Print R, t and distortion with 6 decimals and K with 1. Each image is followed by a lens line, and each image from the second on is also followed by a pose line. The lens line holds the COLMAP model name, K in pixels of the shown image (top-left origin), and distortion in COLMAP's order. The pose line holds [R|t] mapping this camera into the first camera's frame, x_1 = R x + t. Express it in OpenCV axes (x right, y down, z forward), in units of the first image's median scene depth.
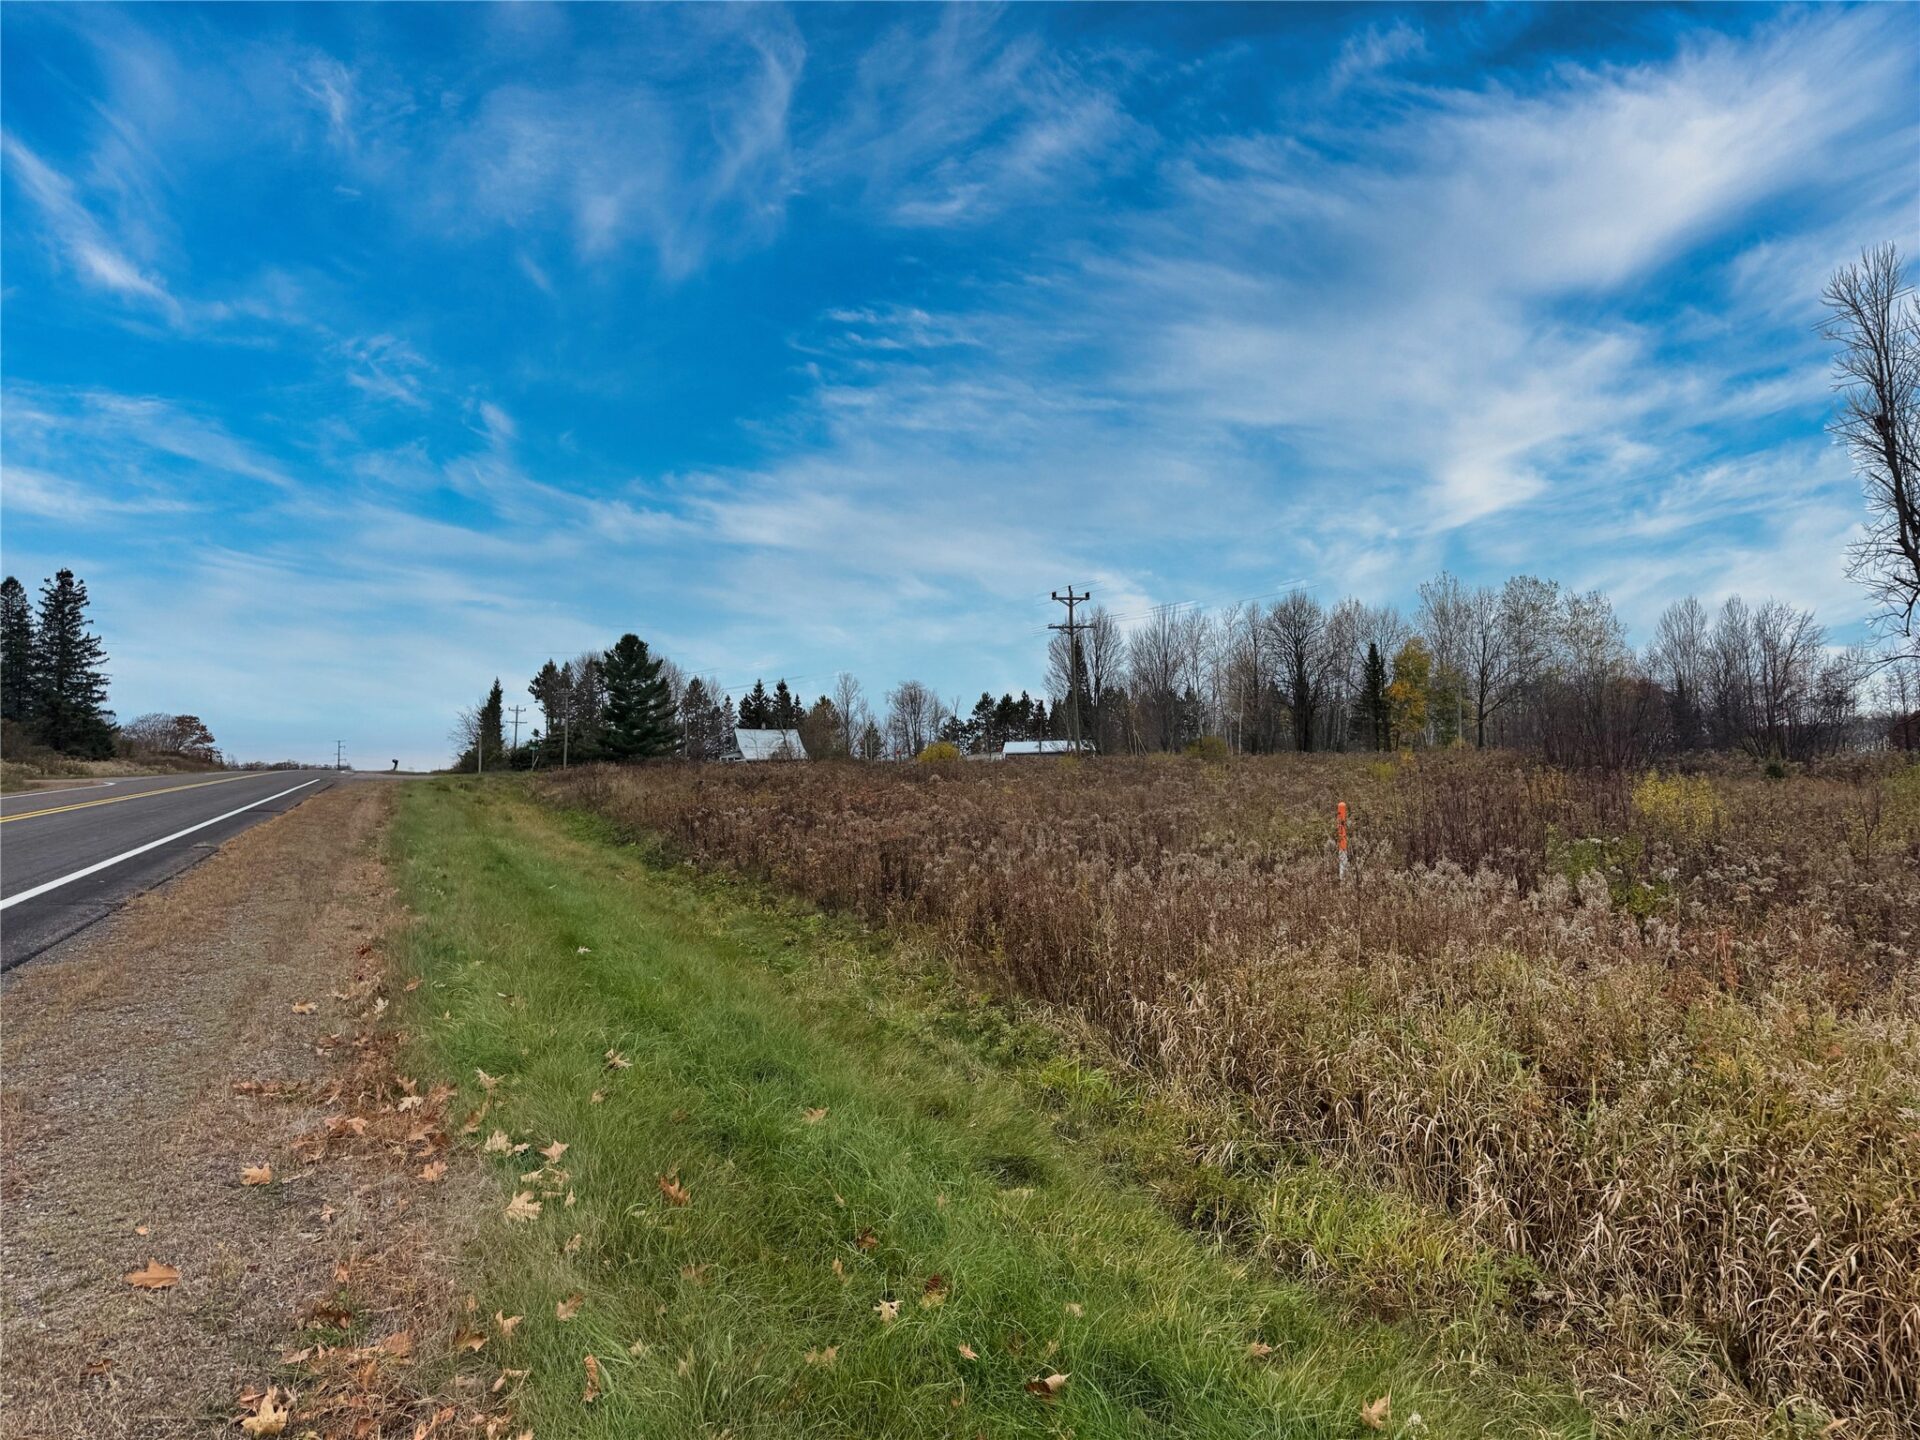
lens RADIAL K [[1343.9, 0, 965.0], [0, 1343.9, 718.8], [0, 0, 1]] dist [0.029820, -0.029483]
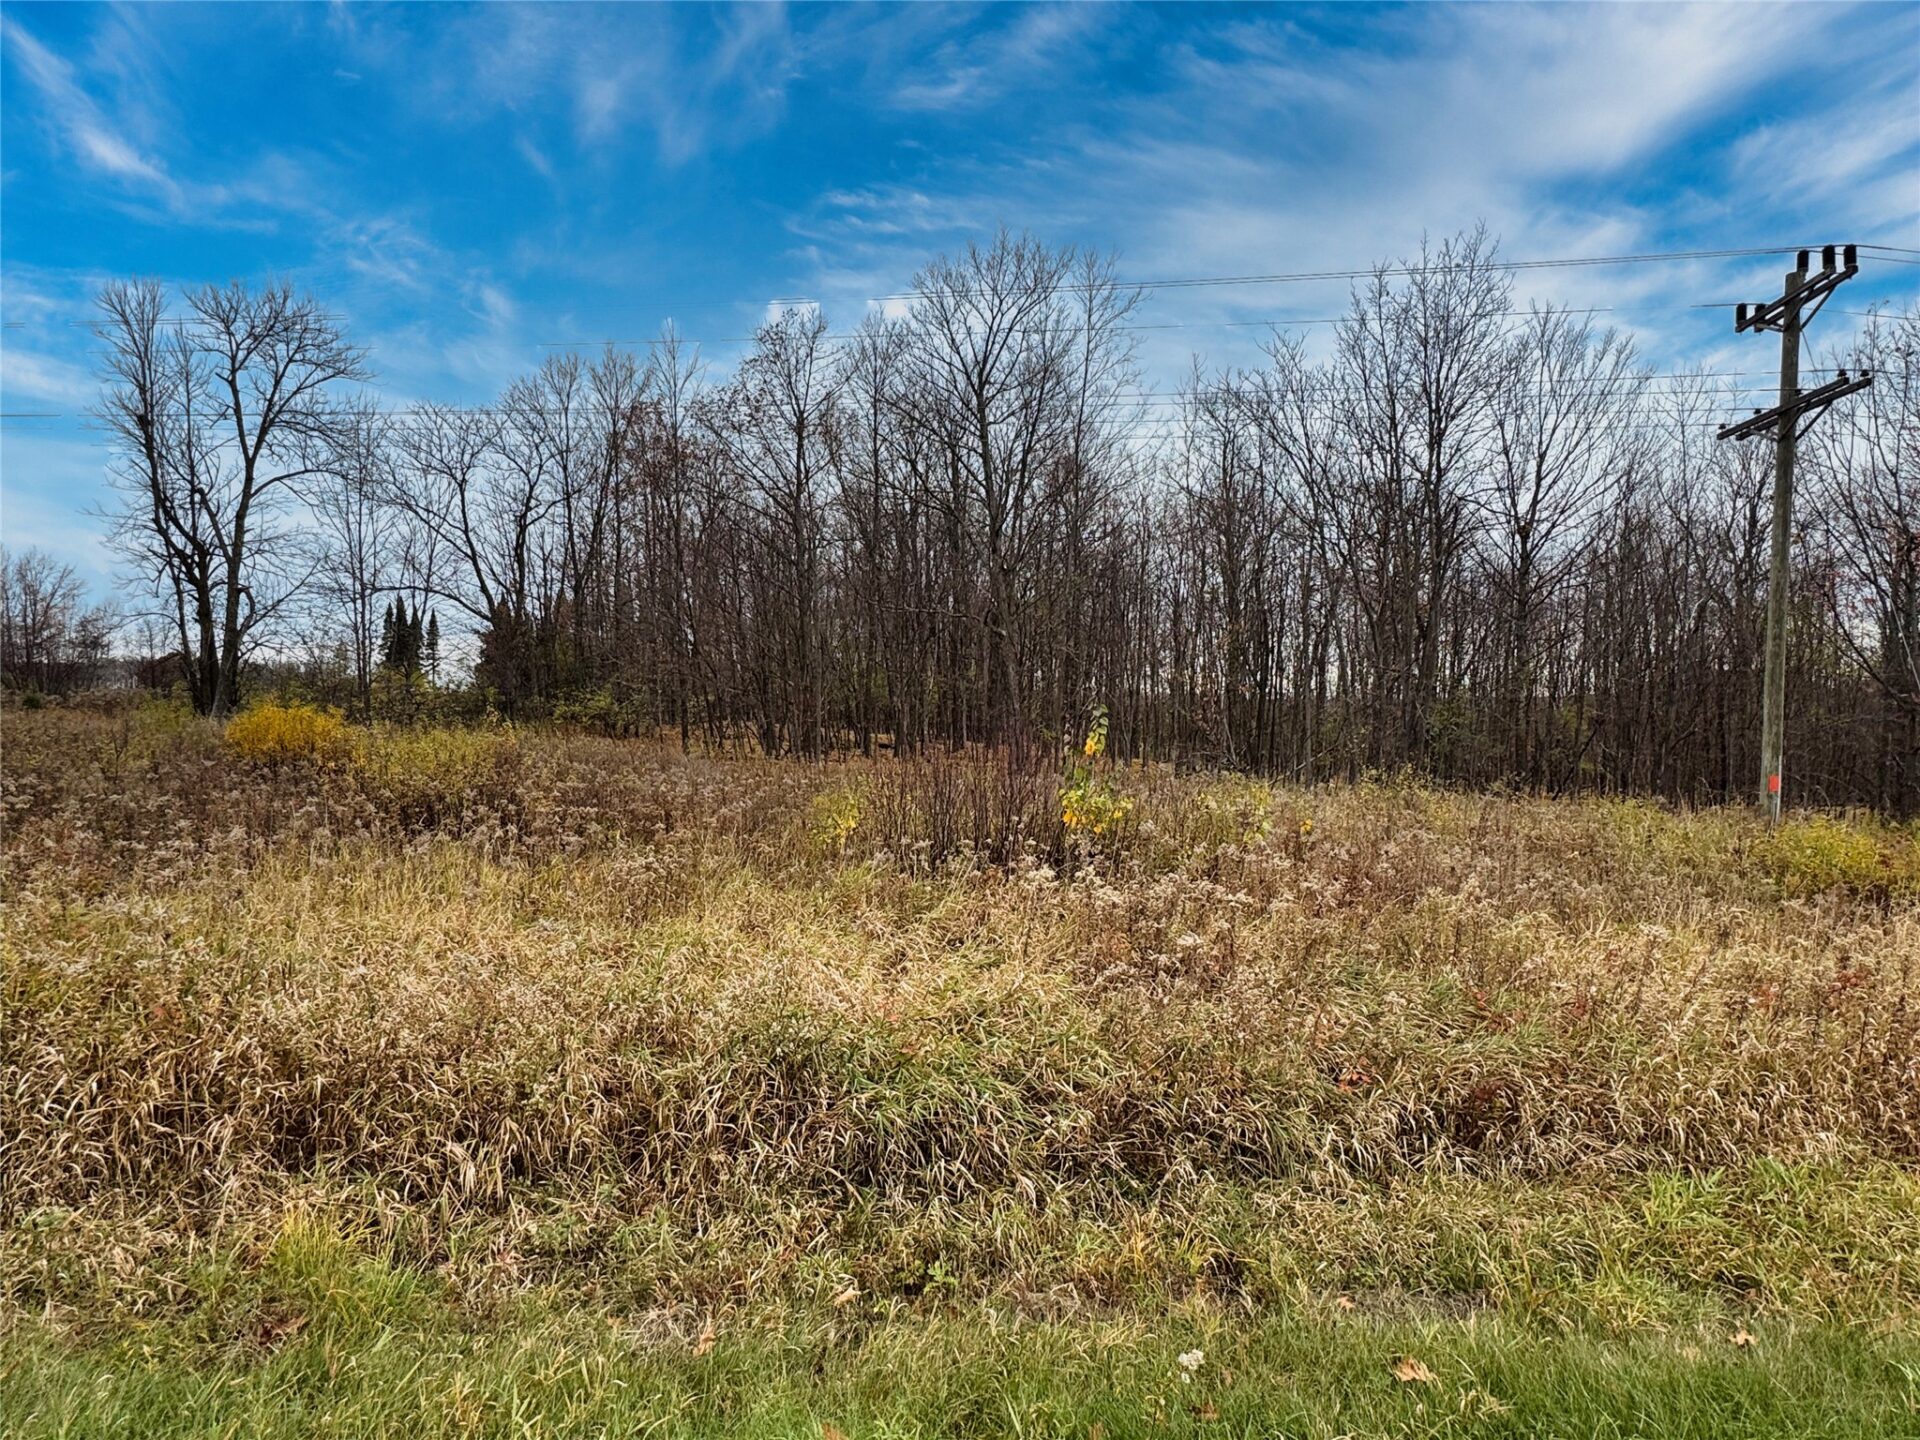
lens RADIAL K [[1076.3, 0, 957.4], [0, 1076.3, 724.8], [0, 0, 1]] dist [0.004354, -0.002866]
pose [[0.314919, 0.003565, 0.949112, -0.015177], [-0.056746, 0.998275, 0.015078, -0.000634], [-0.947421, -0.058607, 0.314578, -0.020158]]
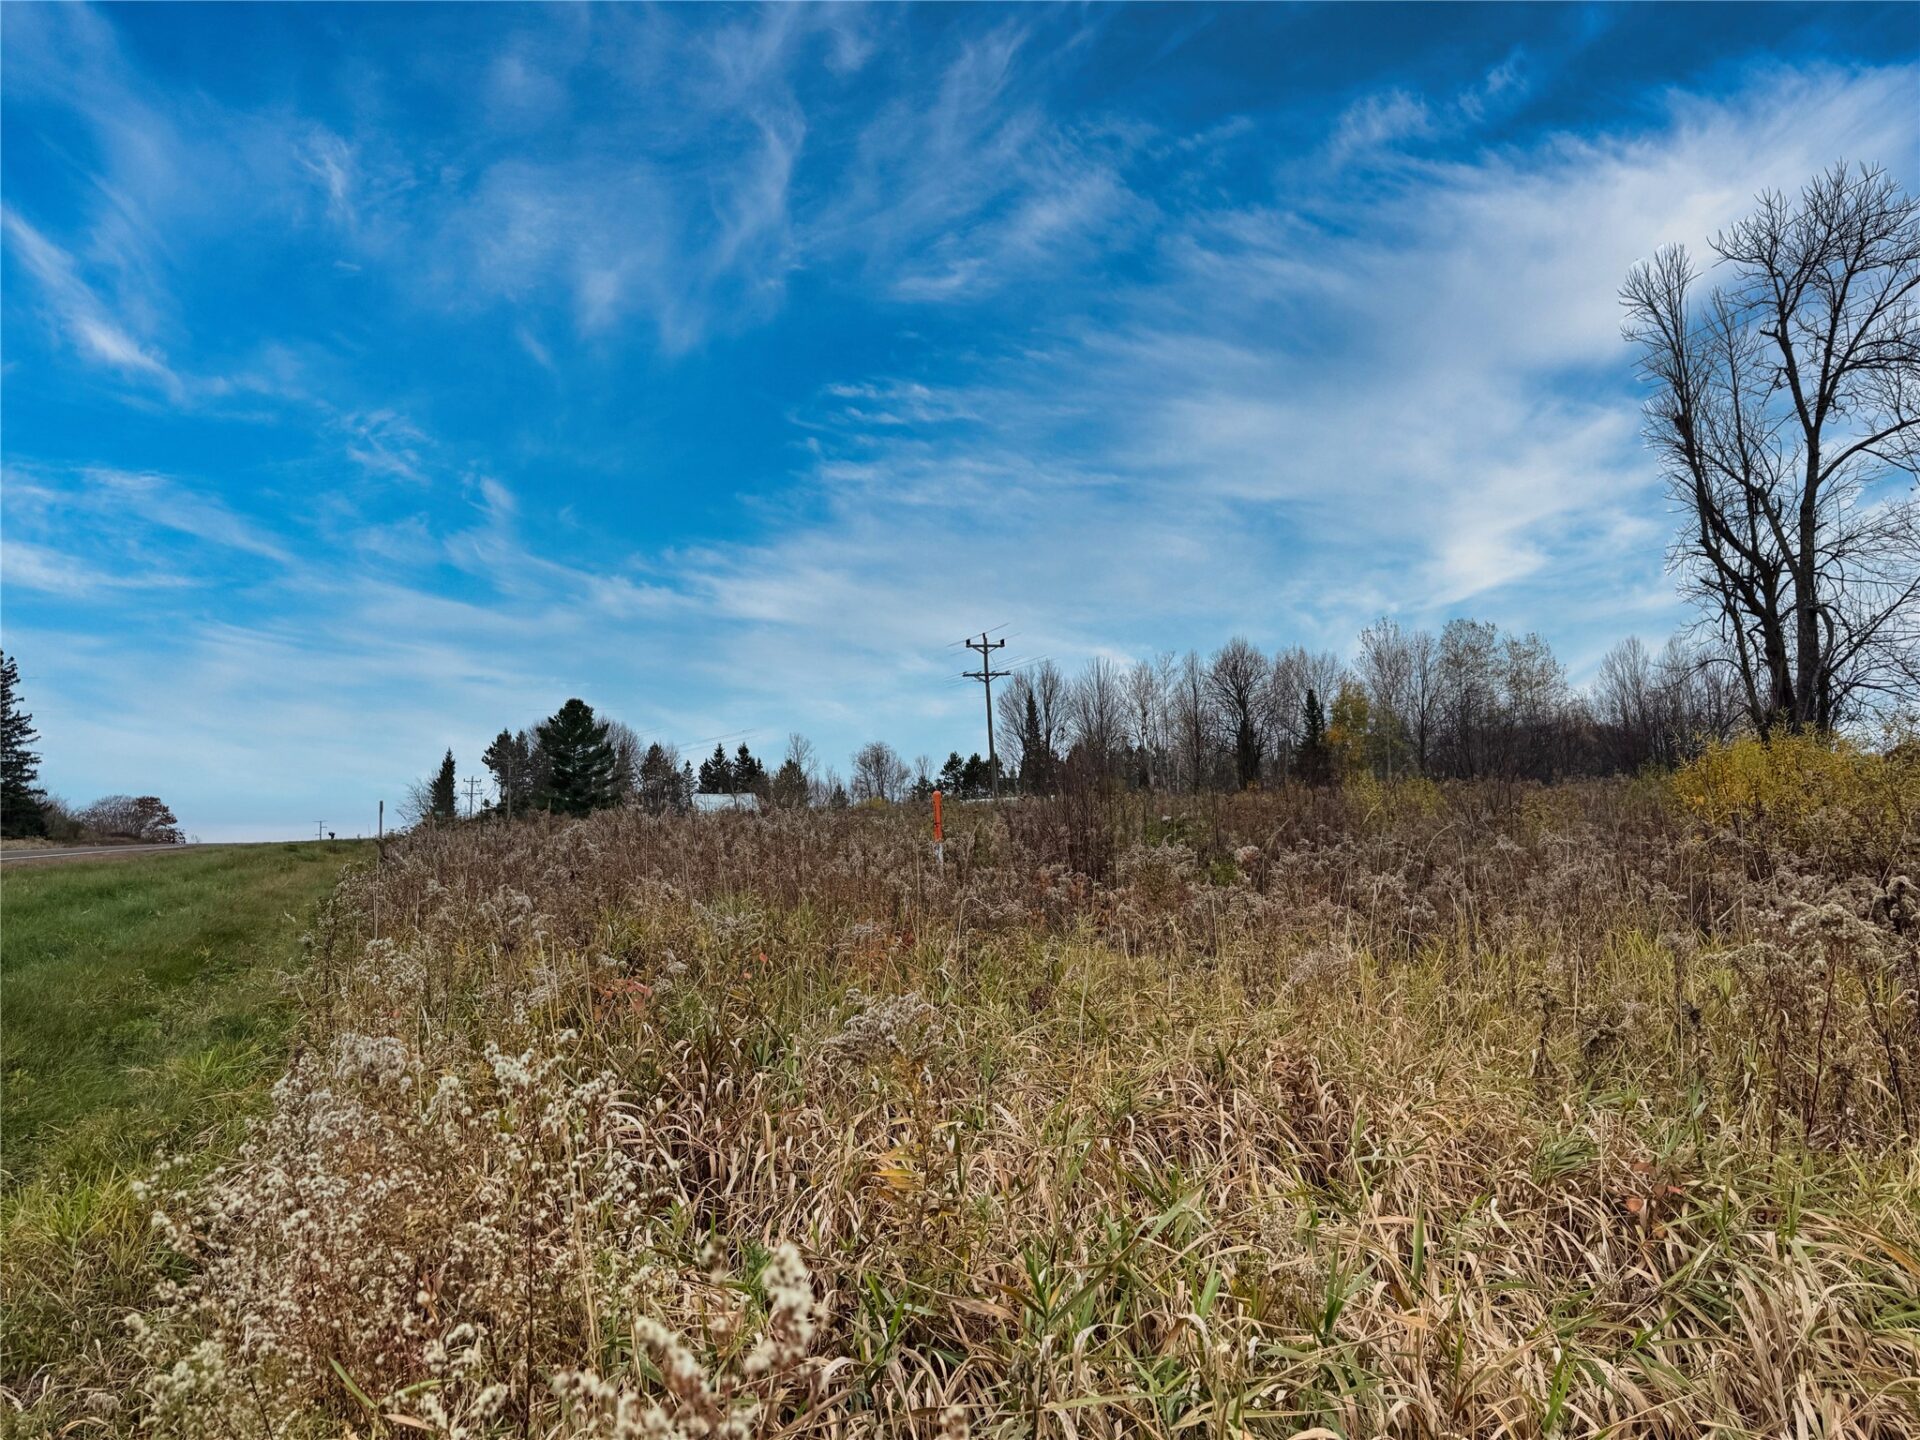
lens RADIAL K [[1343.9, 0, 977.3], [0, 1343.9, 715.0], [0, 0, 1]] dist [0.029820, -0.029483]
pose [[0.999547, -0.023347, 0.018972, 0.148233], [0.024266, 0.998465, -0.049780, 0.027748], [-0.017781, 0.050218, 0.998580, 0.048373]]
